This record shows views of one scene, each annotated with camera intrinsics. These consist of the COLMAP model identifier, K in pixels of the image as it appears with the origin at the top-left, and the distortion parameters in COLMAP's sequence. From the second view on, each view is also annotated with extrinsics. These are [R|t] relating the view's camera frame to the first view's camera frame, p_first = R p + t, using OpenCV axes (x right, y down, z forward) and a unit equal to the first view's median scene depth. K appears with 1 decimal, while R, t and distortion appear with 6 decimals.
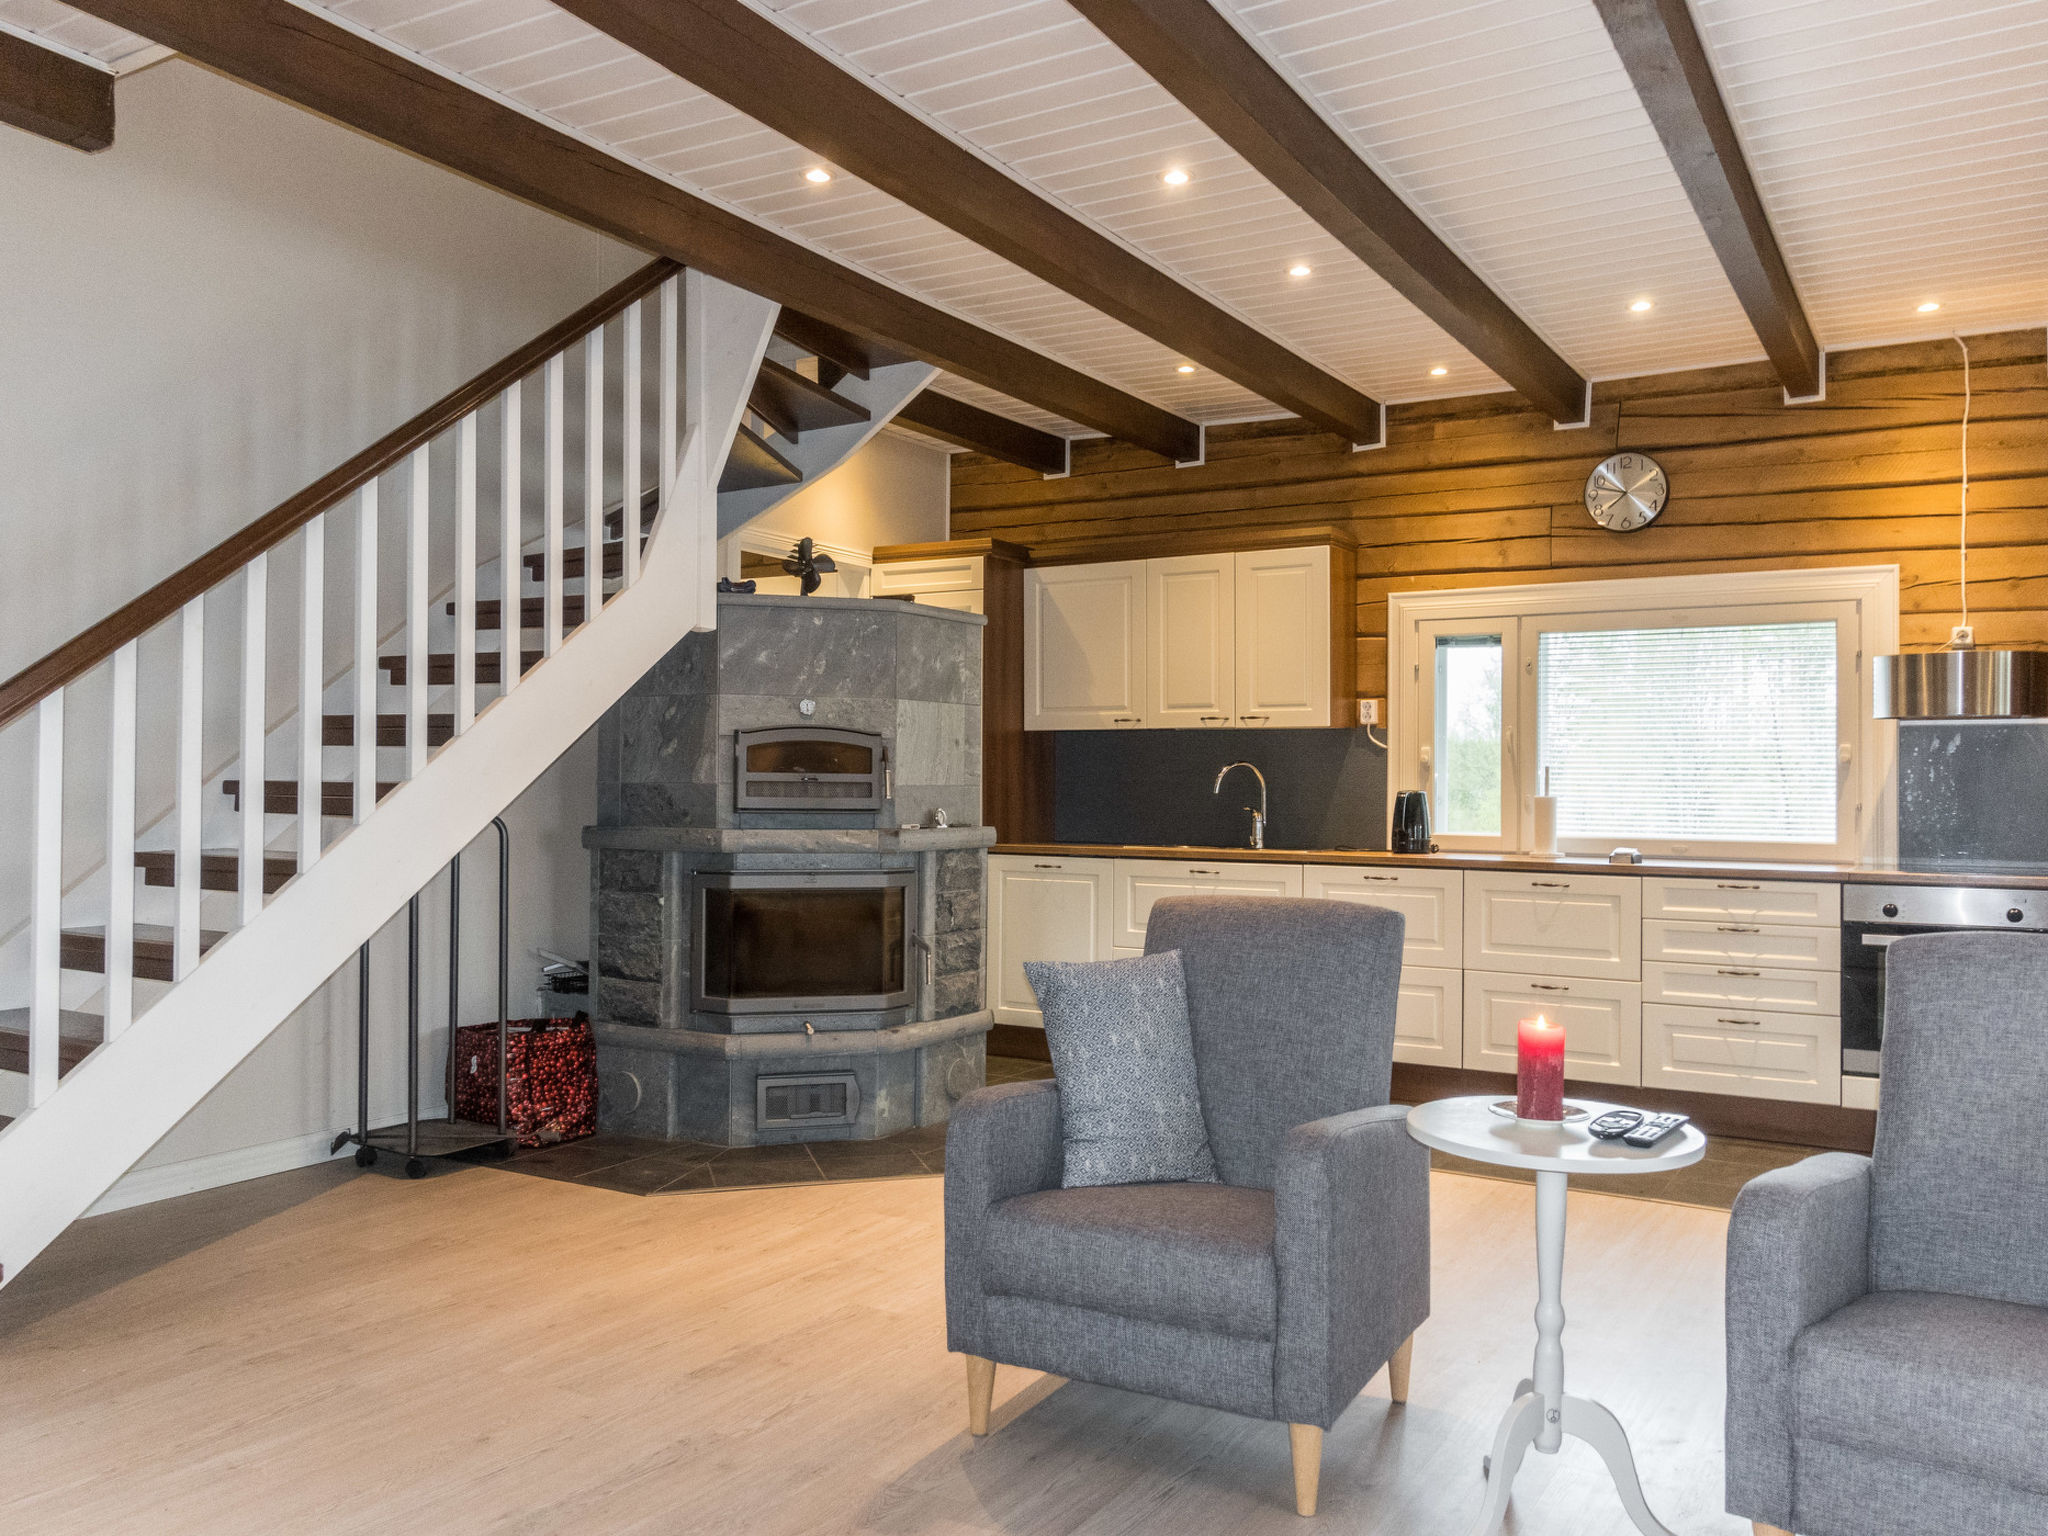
lens RADIAL K [[1605.3, 0, 1023.4], [0, 1605.3, 769.9], [0, 0, 1]] dist [0.013987, -0.005729]
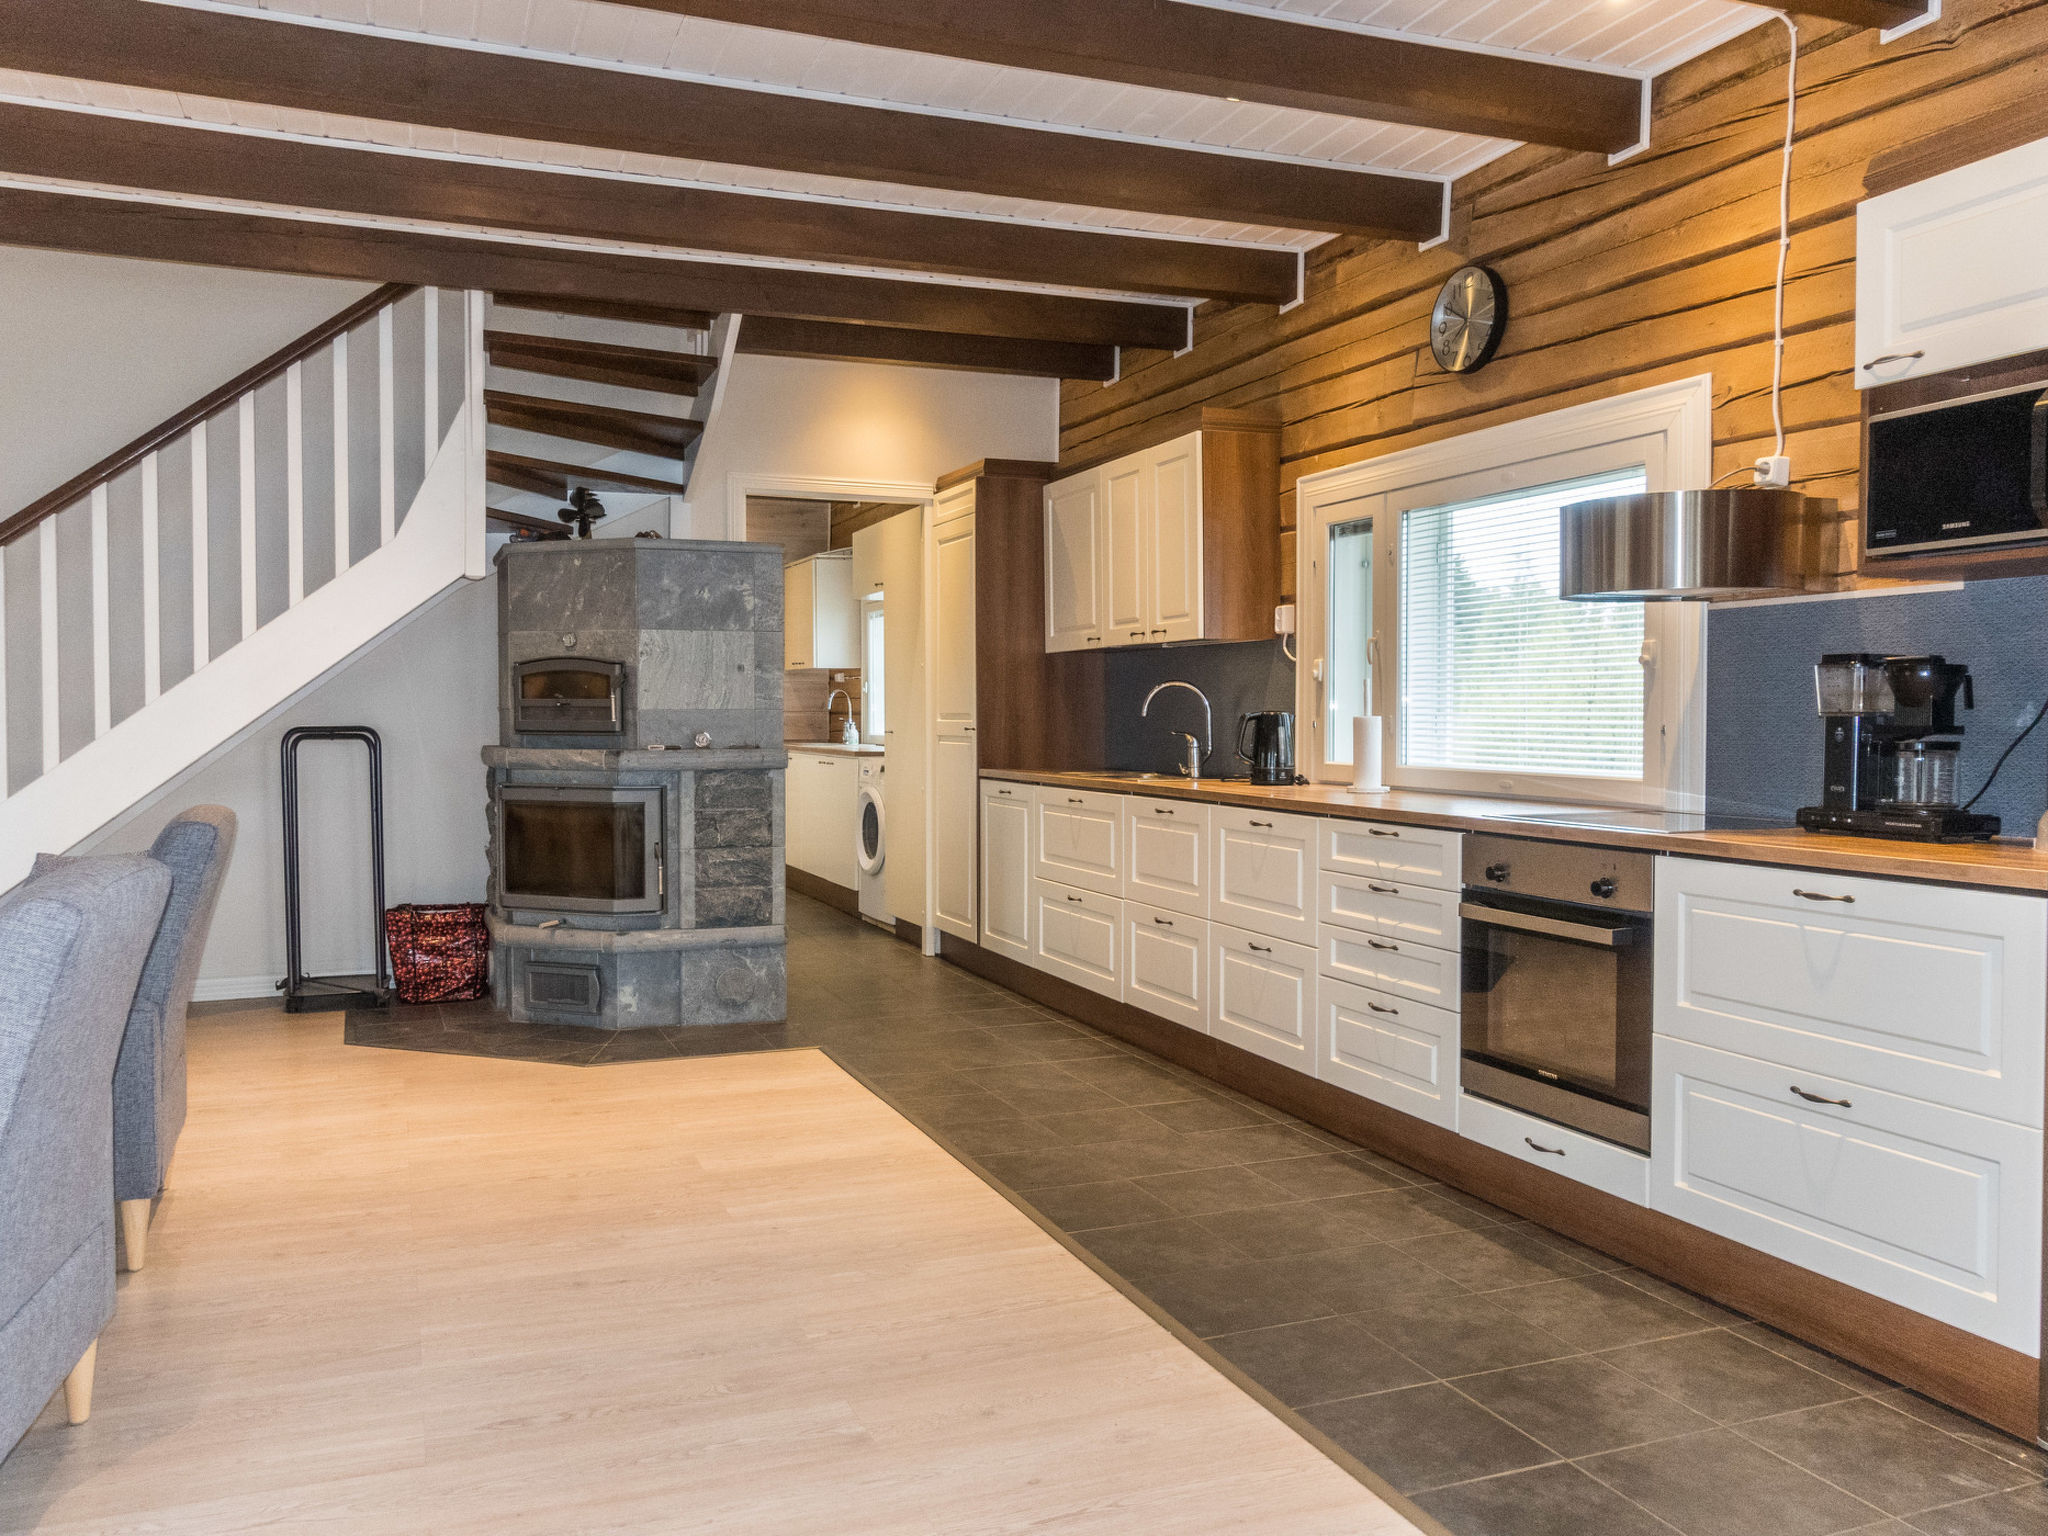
lens RADIAL K [[1605.3, 0, 1041.3], [0, 1605.3, 772.5], [0, 0, 1]] dist [0.013987, -0.005729]
pose [[0.792490, 0.015837, -0.609679, 0.740123], [0.010986, 0.999130, 0.040234, 0.010836], [0.609786, -0.038583, 0.791626, 0.282709]]
